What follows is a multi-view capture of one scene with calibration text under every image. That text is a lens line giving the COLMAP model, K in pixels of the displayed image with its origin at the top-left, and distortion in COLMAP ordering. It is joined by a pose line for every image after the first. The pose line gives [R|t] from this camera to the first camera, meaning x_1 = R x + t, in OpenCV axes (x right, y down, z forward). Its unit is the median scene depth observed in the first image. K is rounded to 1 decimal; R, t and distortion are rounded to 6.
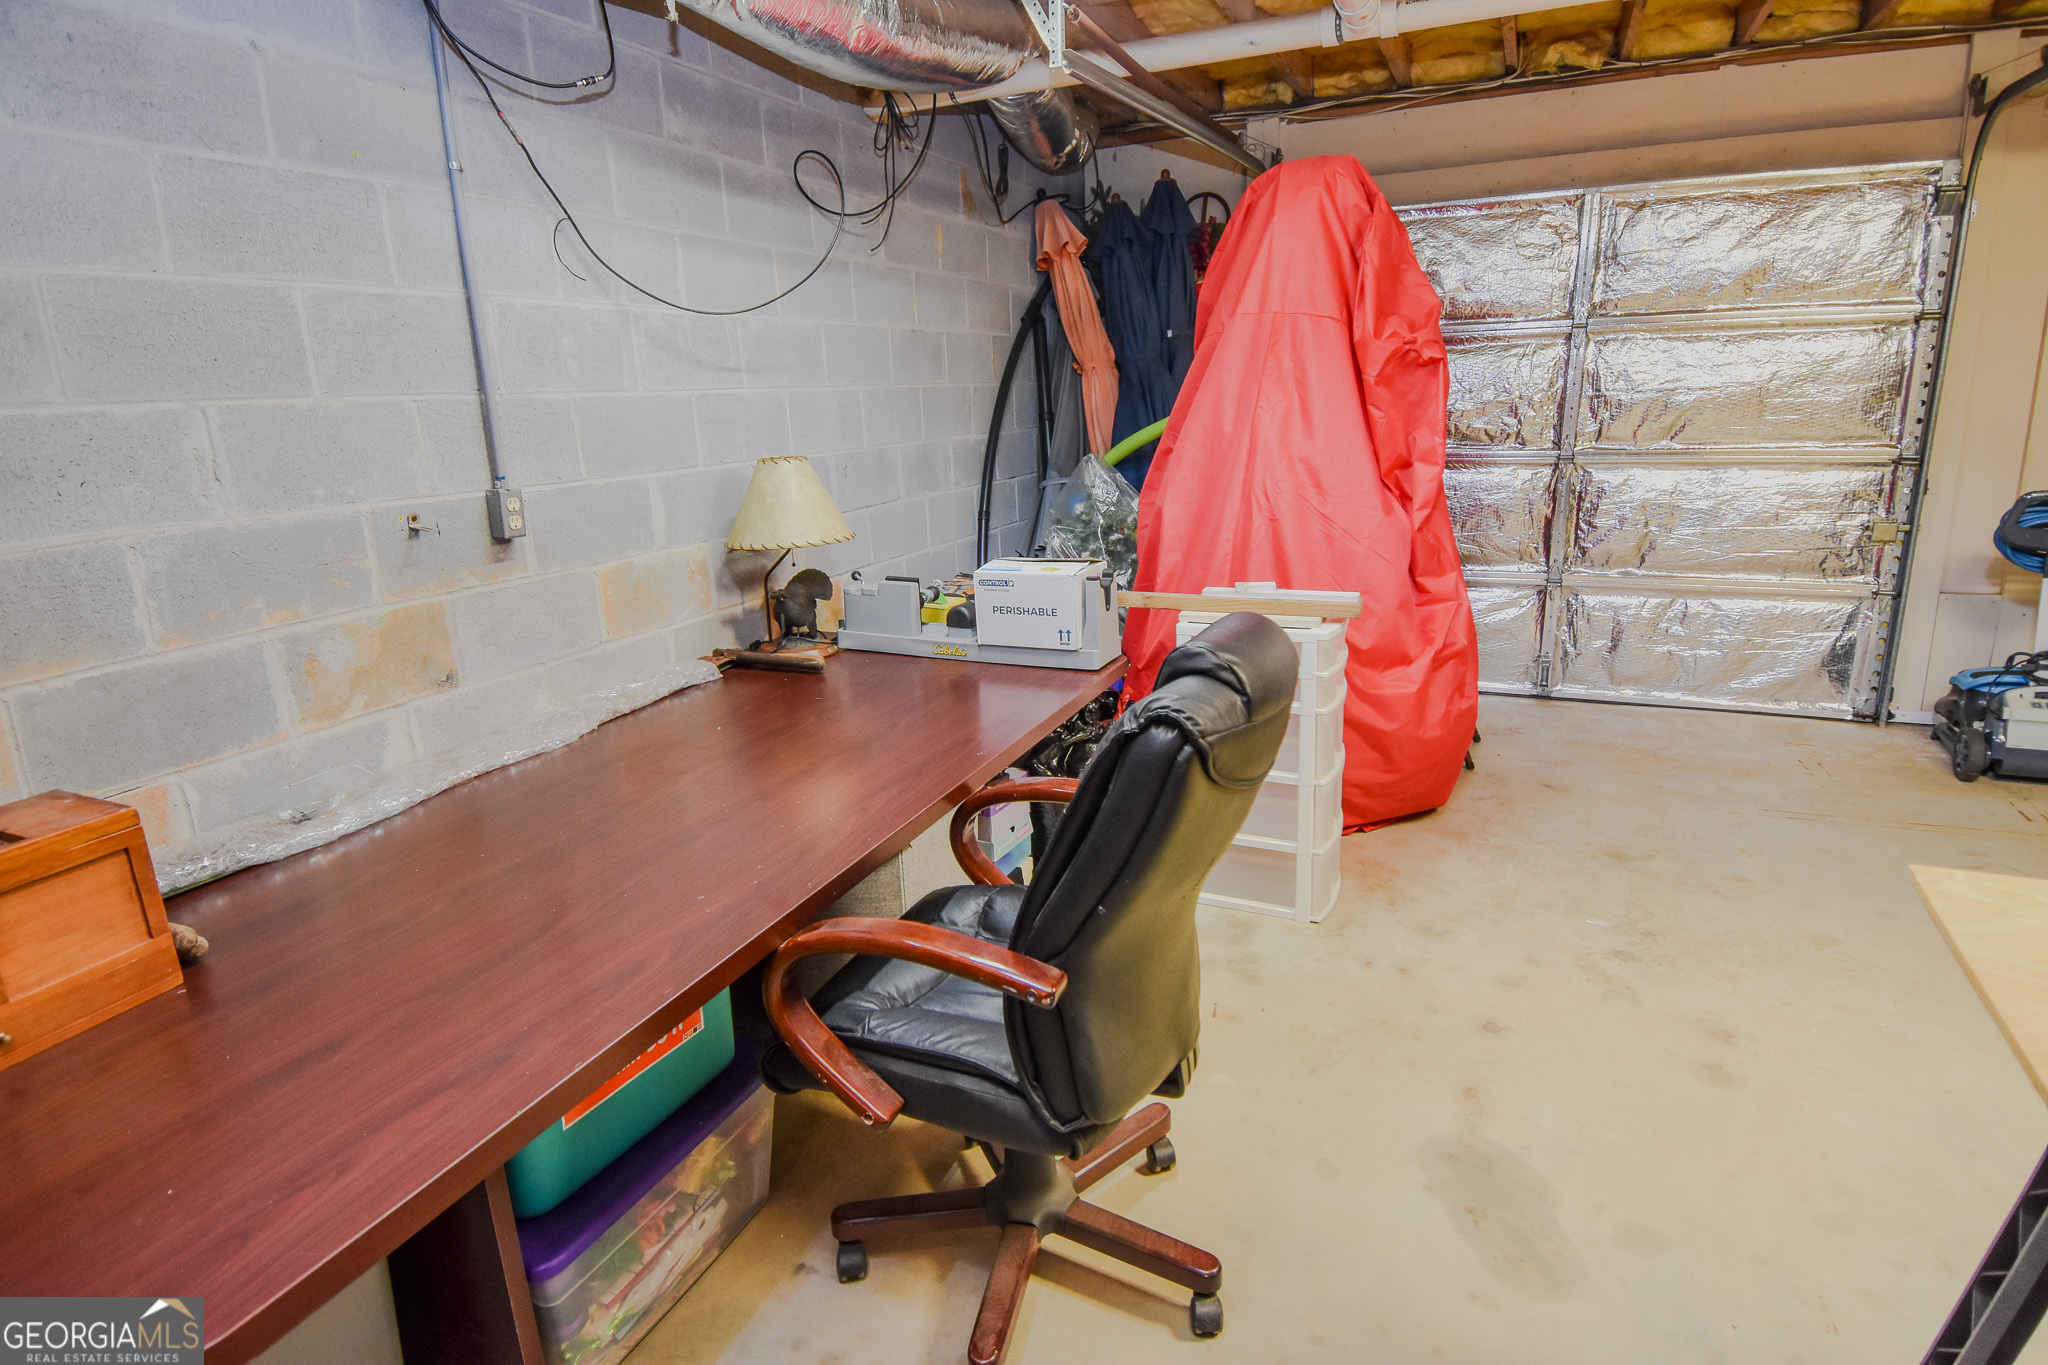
lens RADIAL K [[1068.5, 0, 1017.3], [0, 1068.5, 663.4], [0, 0, 1]] dist [0.055228, -0.060466]
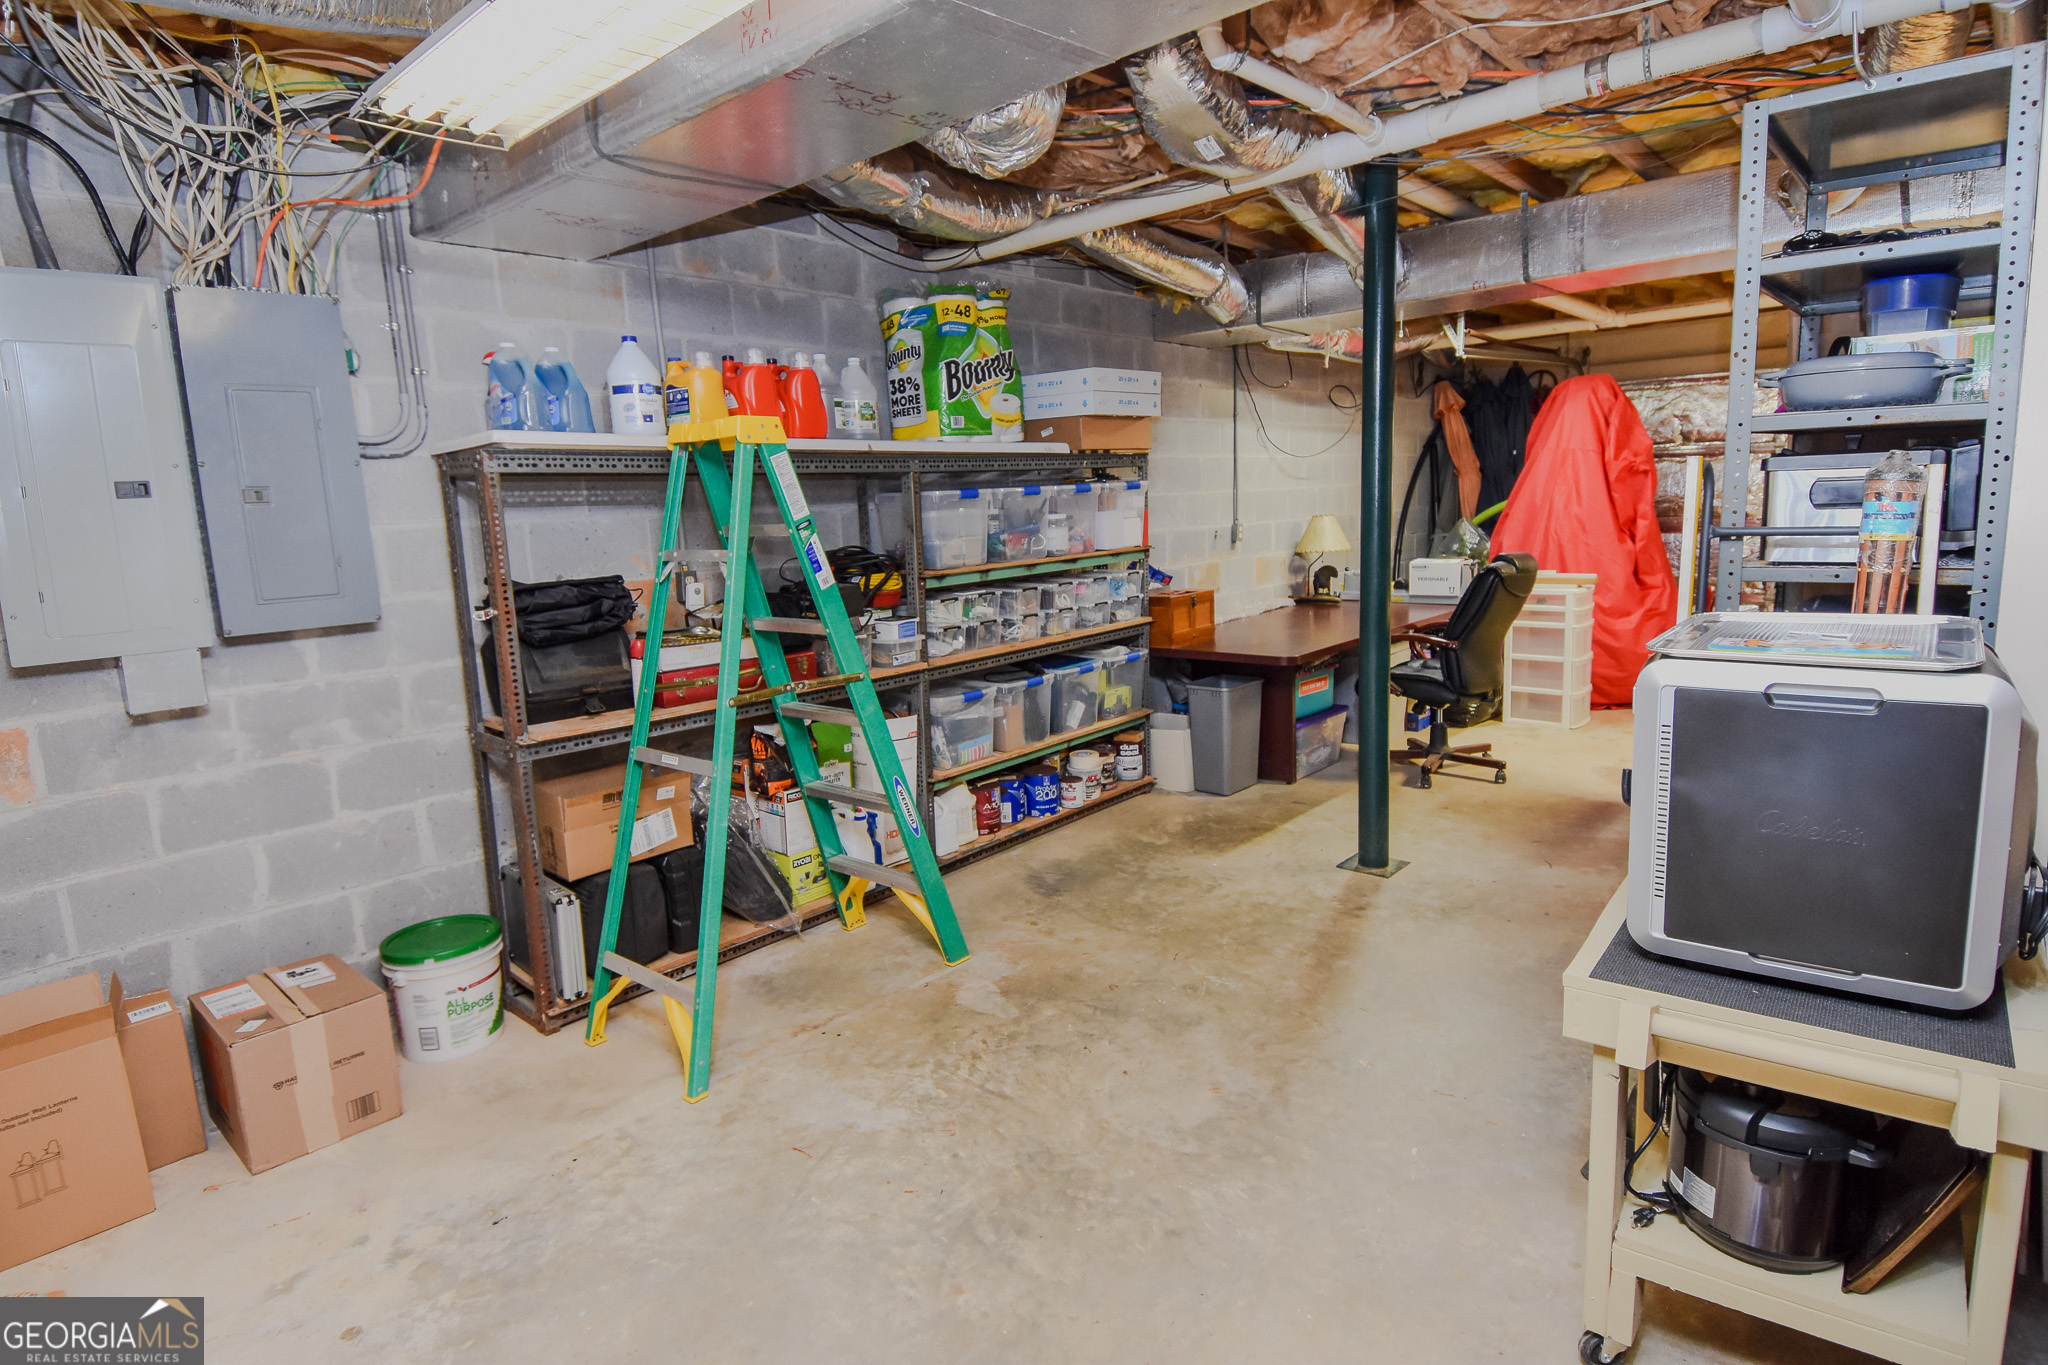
lens RADIAL K [[1068.5, 0, 1017.3], [0, 1068.5, 663.4], [0, 0, 1]] dist [0.055228, -0.060466]
pose [[0.952848, 0.044712, -0.300135, -0.125205], [-0.069345, 0.994996, -0.071926, 0.314968], [0.295417, 0.089347, 0.951181, -1.275028]]
